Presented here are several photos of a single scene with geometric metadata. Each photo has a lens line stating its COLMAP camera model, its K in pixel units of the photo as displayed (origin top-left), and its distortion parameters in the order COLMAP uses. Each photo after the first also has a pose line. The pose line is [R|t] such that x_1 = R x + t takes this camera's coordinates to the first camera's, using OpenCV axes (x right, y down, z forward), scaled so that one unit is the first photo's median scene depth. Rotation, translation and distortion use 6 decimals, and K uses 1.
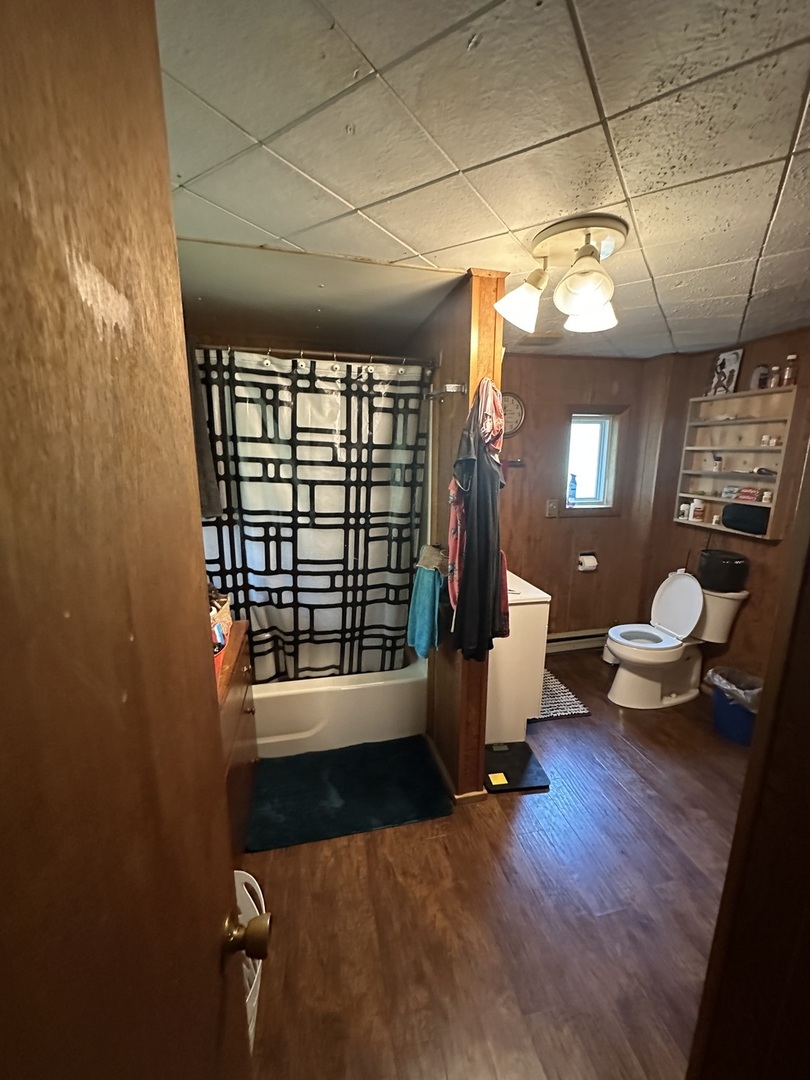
lens RADIAL K [[430.2, 0, 405.0], [0, 430.2, 540.0], [0, 0, 1]] dist [0.001343, 0.000044]
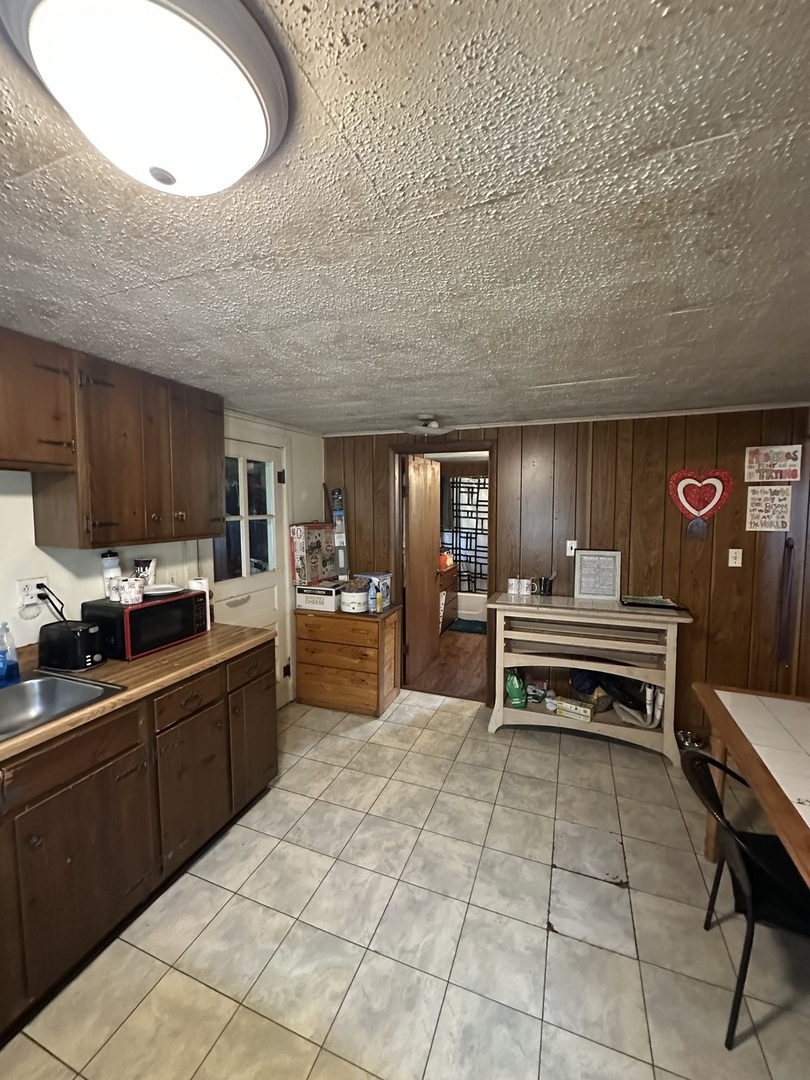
lens RADIAL K [[430.2, 0, 405.0], [0, 430.2, 540.0], [0, 0, 1]] dist [0.001343, 0.000044]
pose [[0.825790, 0.034130, -0.562944, 0.981003], [-0.103463, 0.990395, -0.091726, 0.326921], [0.554406, 0.133990, 0.821389, -1.640253]]
